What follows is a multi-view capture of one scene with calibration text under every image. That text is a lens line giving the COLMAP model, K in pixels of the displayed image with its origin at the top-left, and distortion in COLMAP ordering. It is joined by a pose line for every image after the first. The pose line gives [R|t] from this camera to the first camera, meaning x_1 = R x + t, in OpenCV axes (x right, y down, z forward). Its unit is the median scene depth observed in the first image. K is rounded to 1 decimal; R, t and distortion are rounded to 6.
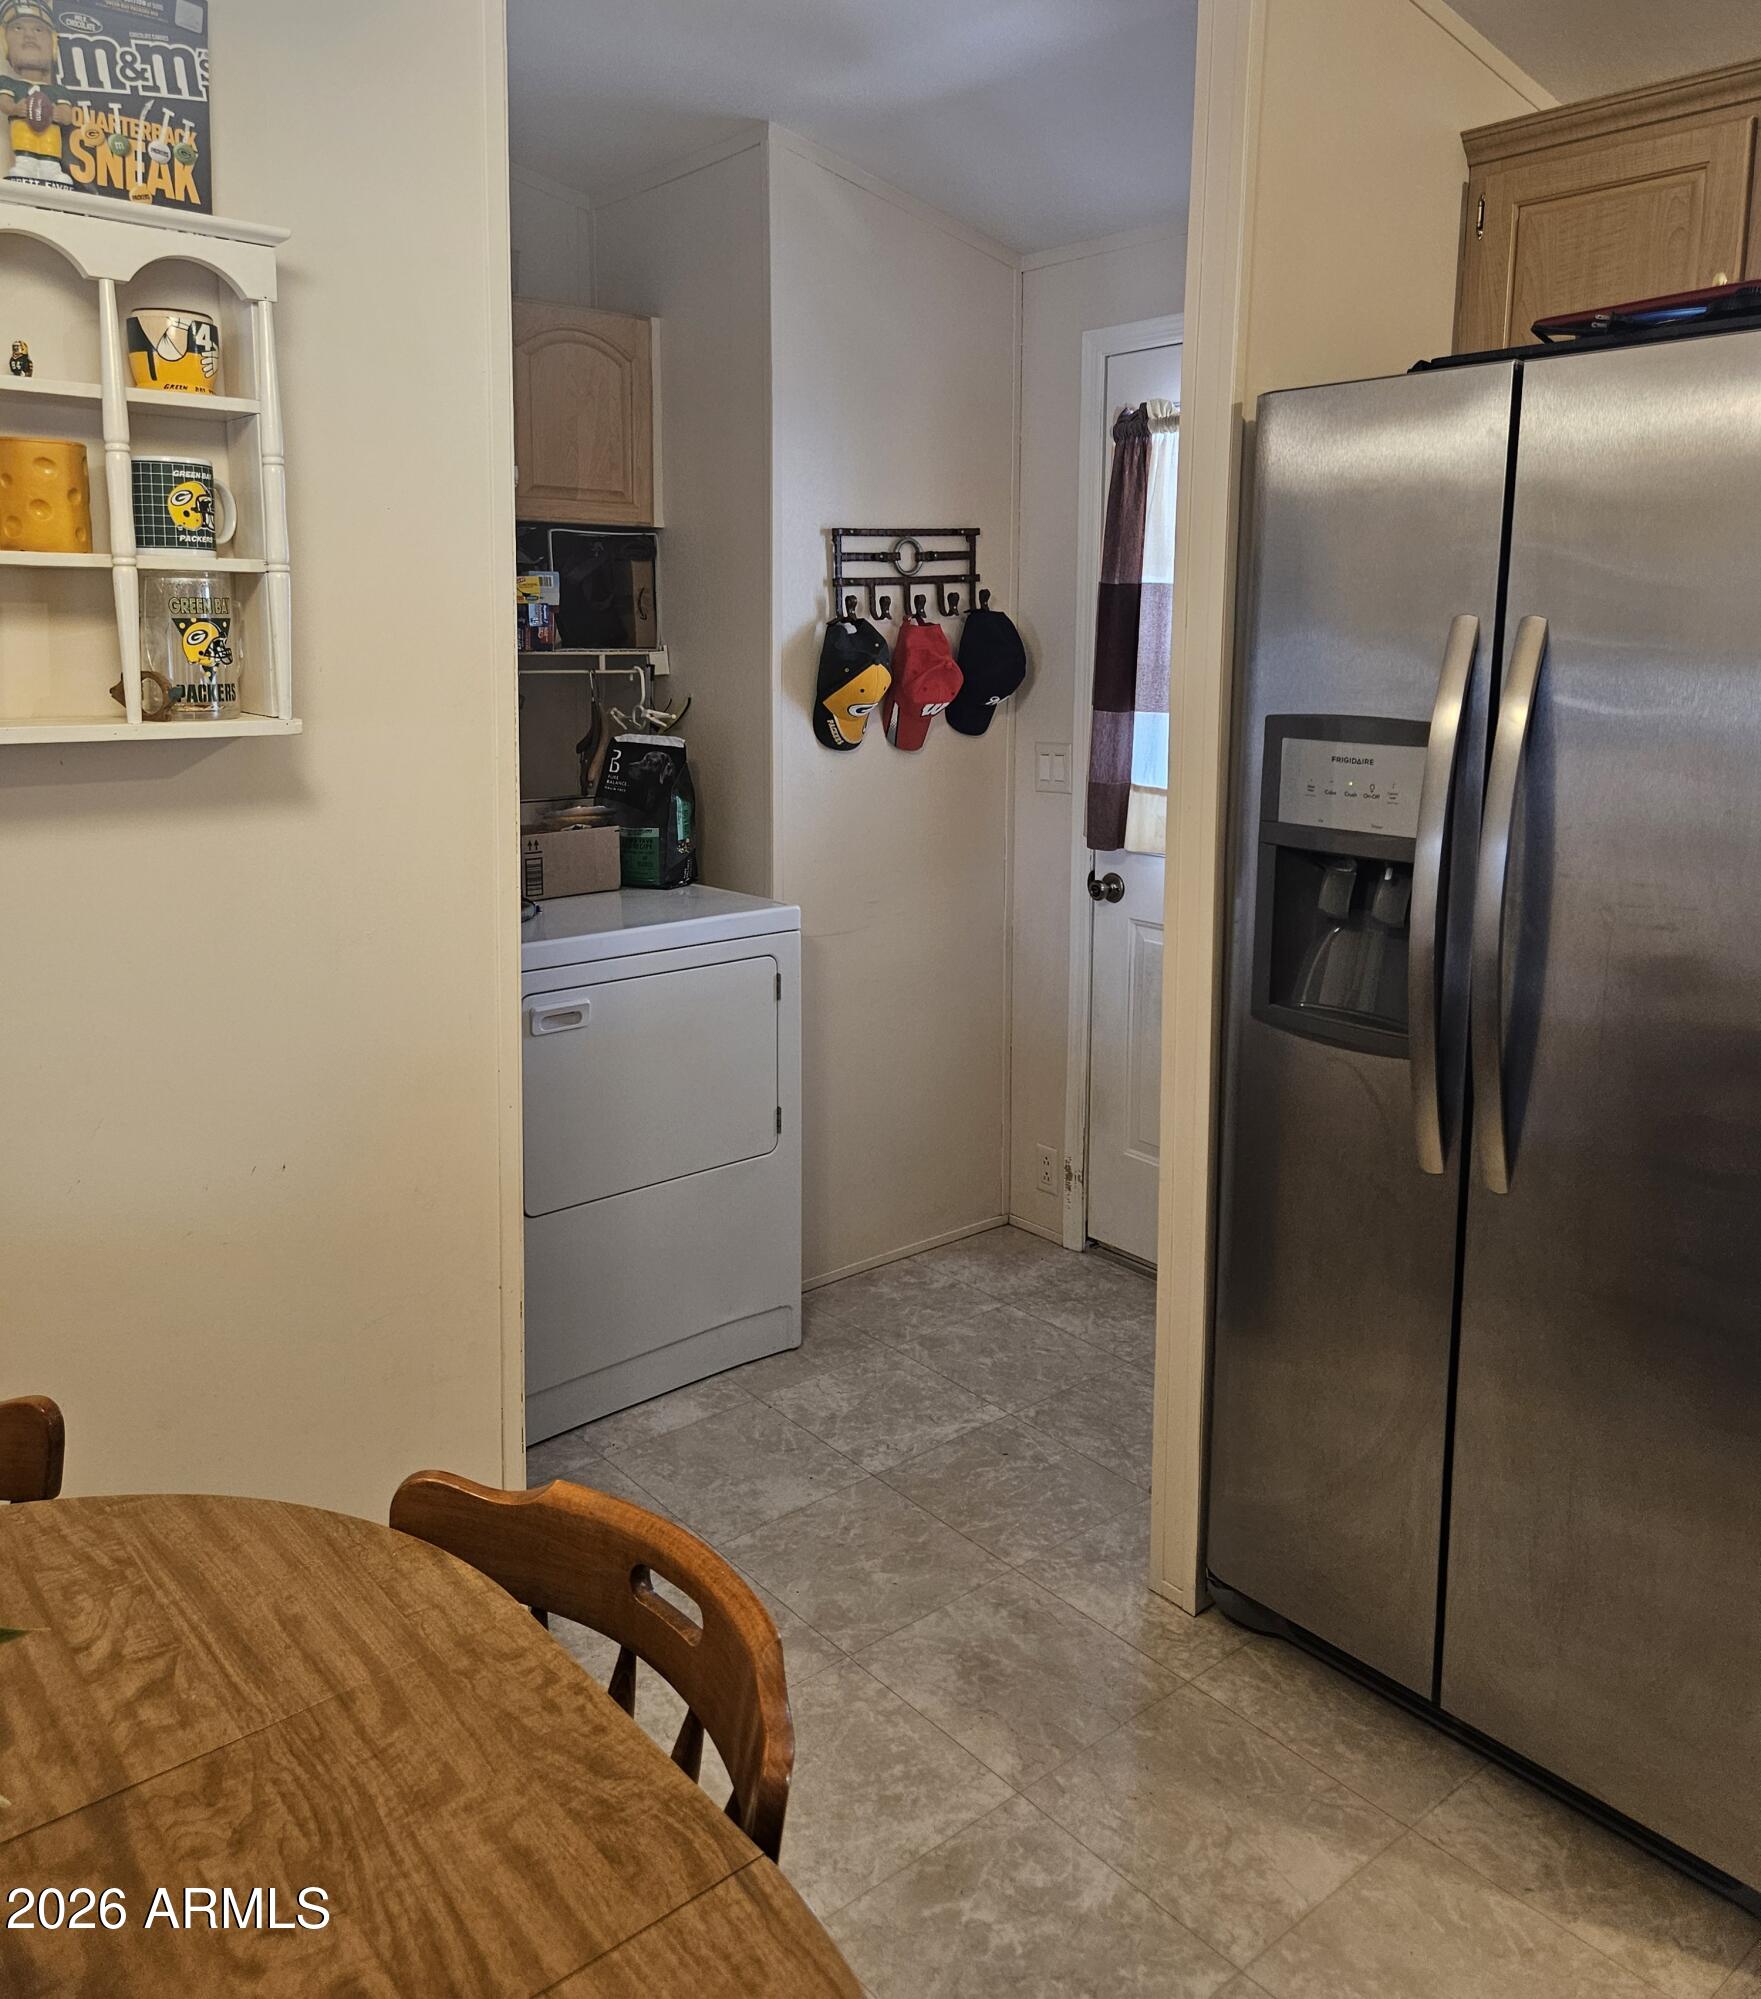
lens RADIAL K [[1613.1, 0, 837.8], [0, 1613.1, 830.5], [0, 0, 1]] dist [0.073912, -0.057931]
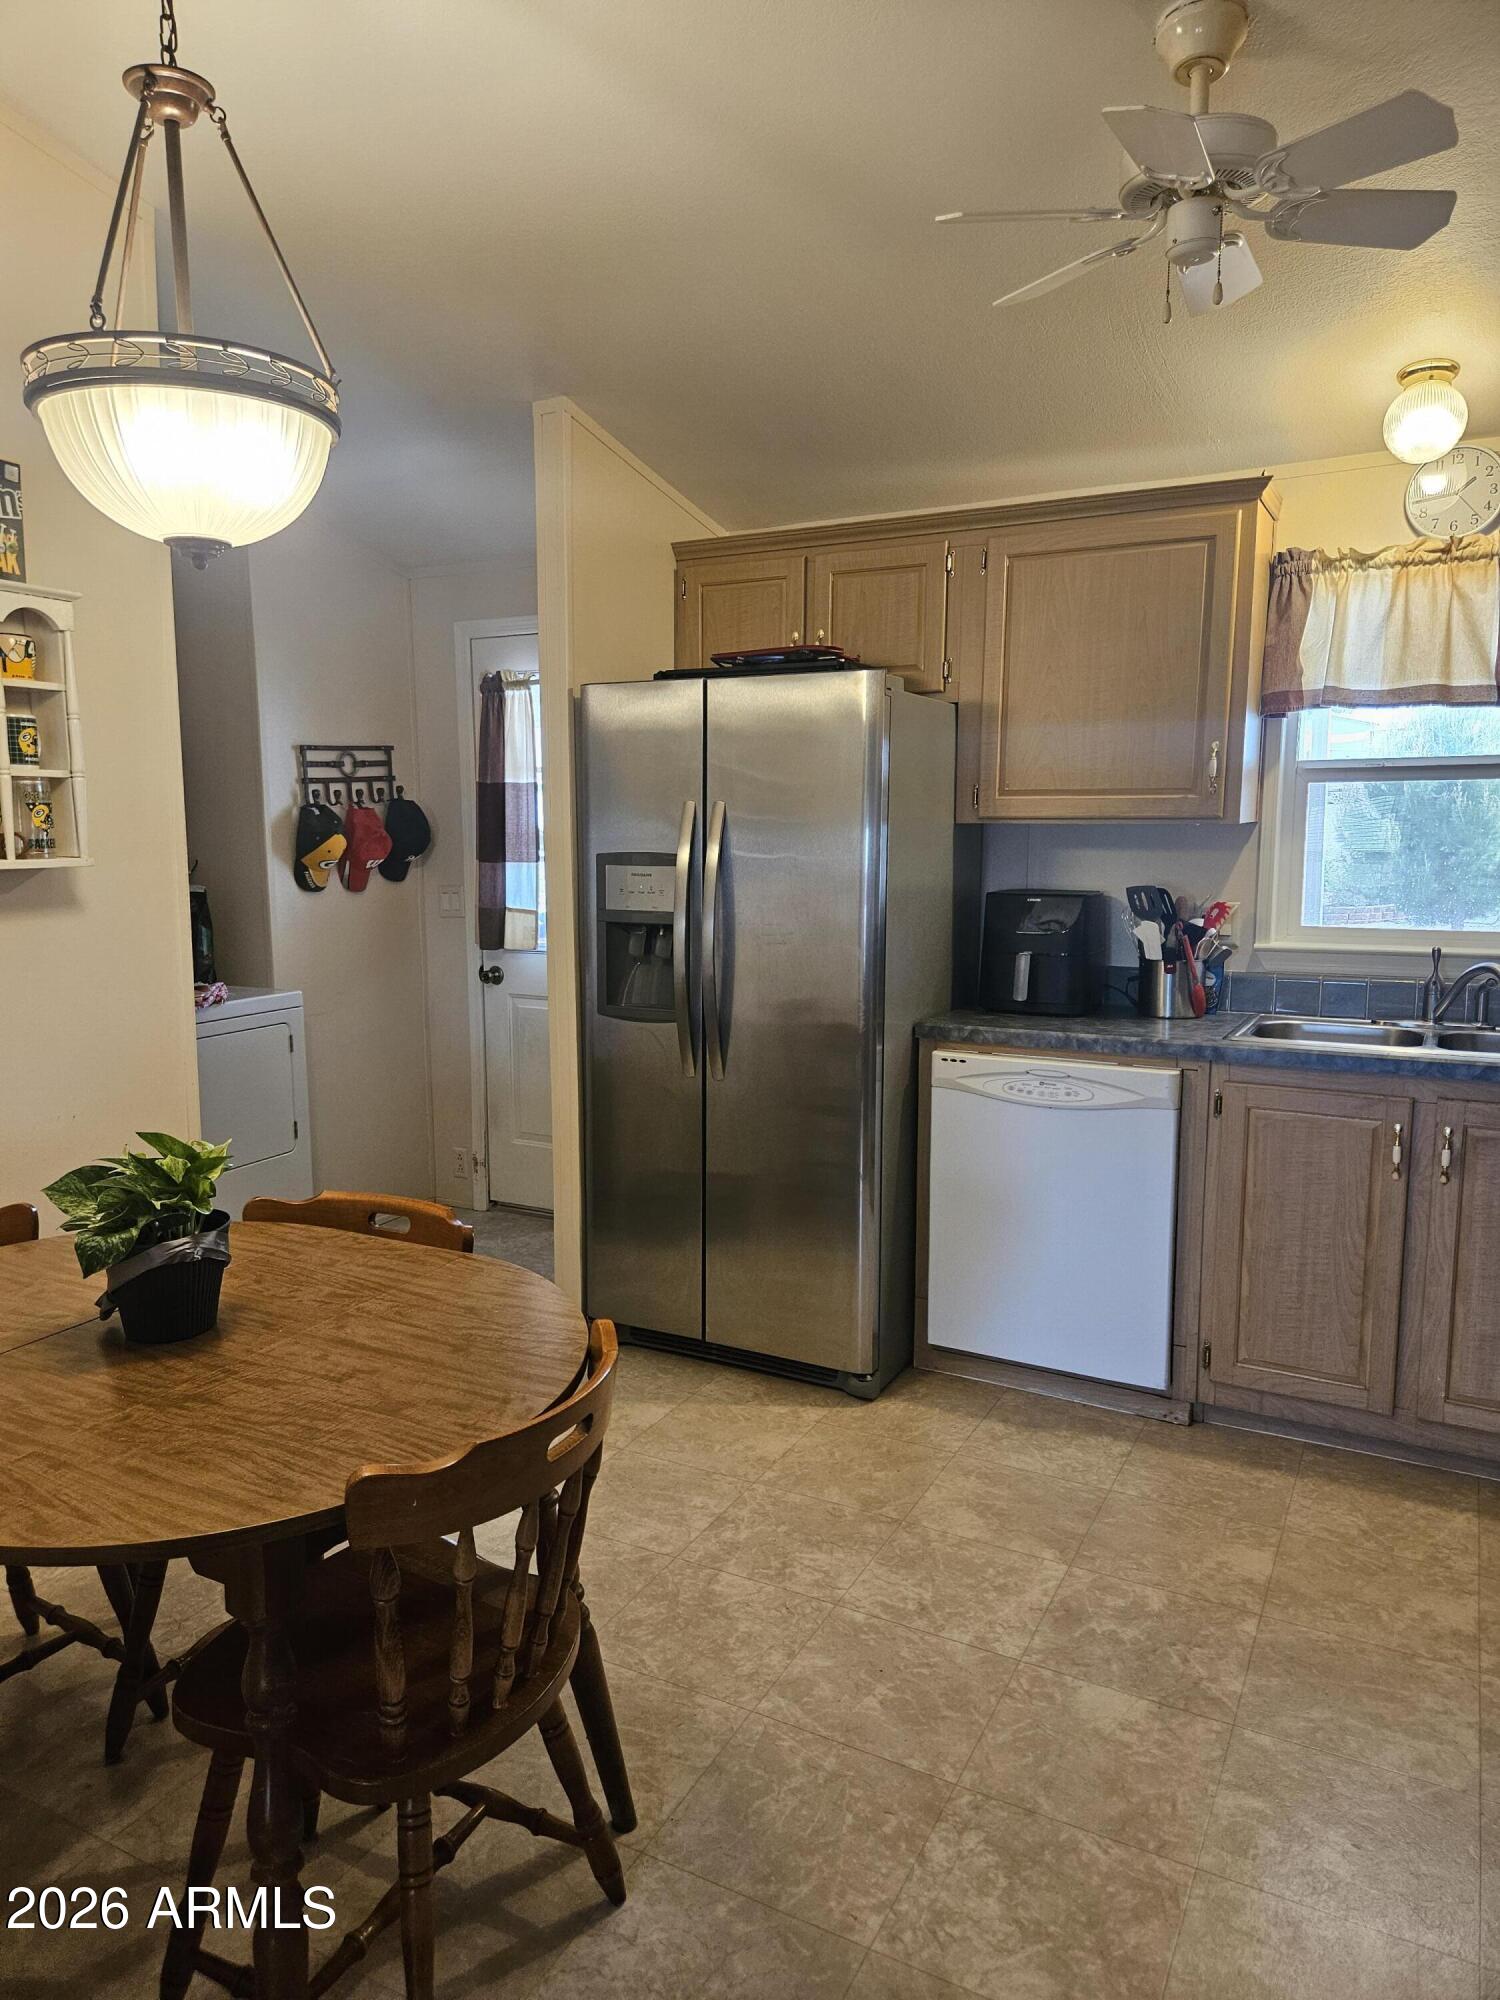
lens RADIAL K [[1342.6, 0, 757.8], [0, 1342.6, 994.4], [0, 0, 1]] dist [0.013010, -0.002527]
pose [[0.917286, -0.058548, 0.393903, -0.122402], [0.055800, 0.998272, 0.018437, 0.047841], [-0.394301, 0.005068, 0.918967, -0.331803]]
